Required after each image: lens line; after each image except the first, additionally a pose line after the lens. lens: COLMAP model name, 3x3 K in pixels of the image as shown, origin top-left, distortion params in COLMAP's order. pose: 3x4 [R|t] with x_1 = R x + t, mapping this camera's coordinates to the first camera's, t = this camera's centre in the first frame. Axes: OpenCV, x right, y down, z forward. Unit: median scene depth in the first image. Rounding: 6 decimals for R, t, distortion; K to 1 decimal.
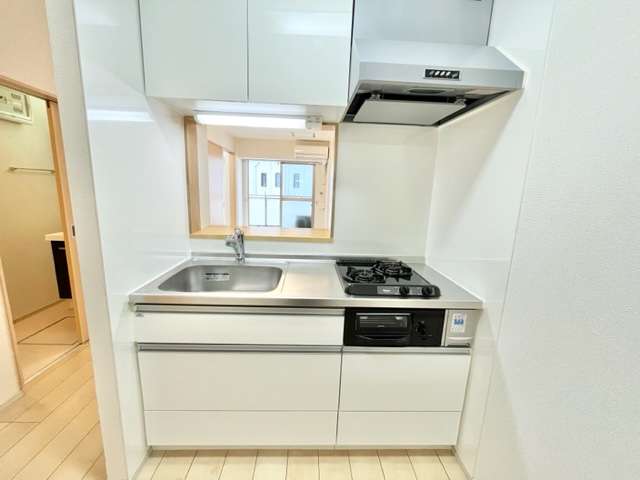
lens RADIAL K [[258.5, 0, 320.0], [0, 258.5, 240.0], [0, 0, 1]] dist [0.000828, 0.000007]
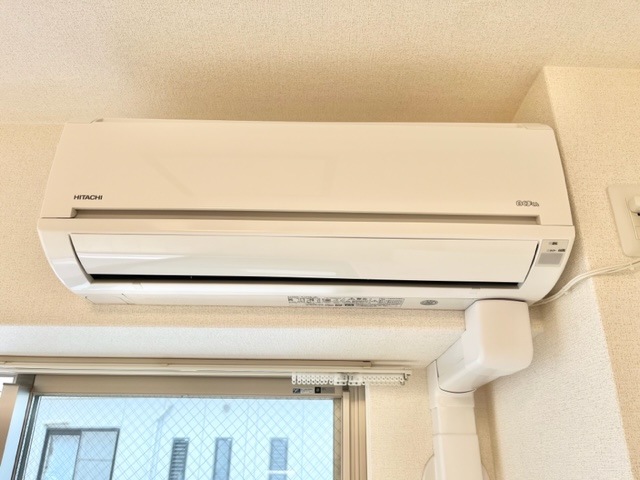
lens RADIAL K [[523.8, 0, 320.0], [0, 523.8, 240.0], [0, 0, 1]] dist [0.003564, 0.001333]
pose [[0.998390, -0.041133, -0.039047, -0.022206], [0.011913, 0.825210, -0.564701, -0.224570], [0.055449, 0.563327, 0.824371, 0.797987]]
